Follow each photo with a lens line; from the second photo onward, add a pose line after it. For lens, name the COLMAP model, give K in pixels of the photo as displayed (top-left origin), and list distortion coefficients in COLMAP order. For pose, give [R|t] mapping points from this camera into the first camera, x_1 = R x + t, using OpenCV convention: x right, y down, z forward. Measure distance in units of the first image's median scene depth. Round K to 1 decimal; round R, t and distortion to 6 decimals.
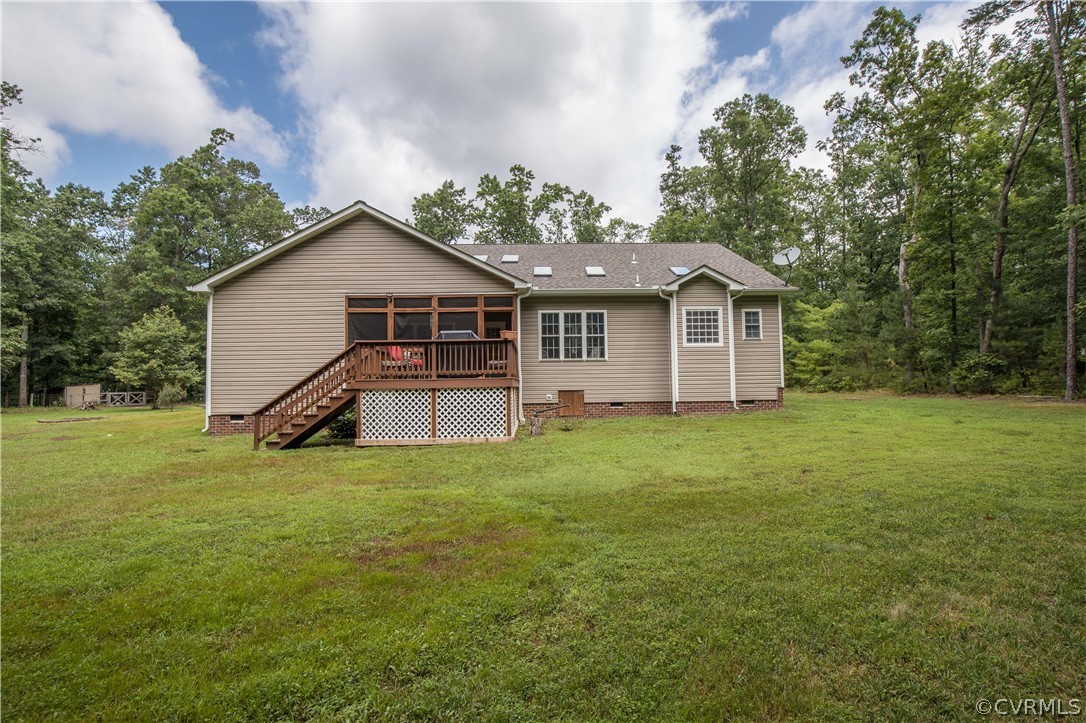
lens RADIAL K [[505.4, 0, 540.7], [0, 505.4, 352.4], [0, 0, 1]] dist [-0.038576, 0.004738]
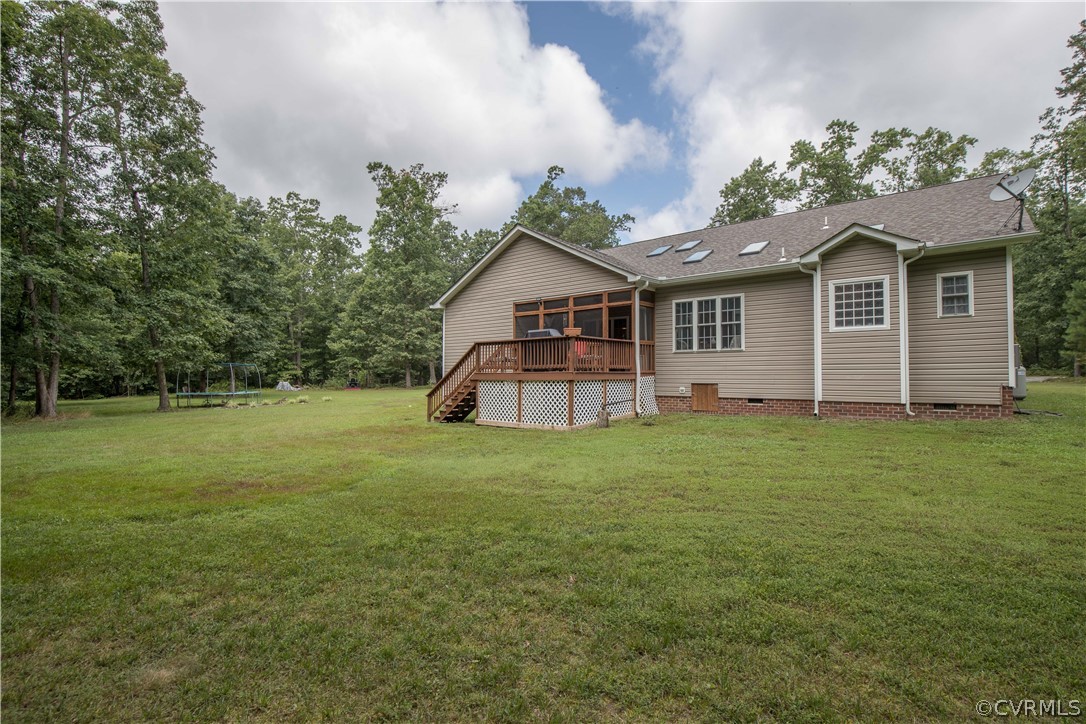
lens RADIAL K [[505.4, 0, 586.4], [0, 505.4, 349.4], [0, 0, 1]] dist [-0.038576, 0.004738]
pose [[0.761868, -0.019263, -0.647445, 0.492031], [0.035352, 0.999304, 0.011868, -0.006344], [0.646766, -0.031930, 0.762020, 0.152961]]
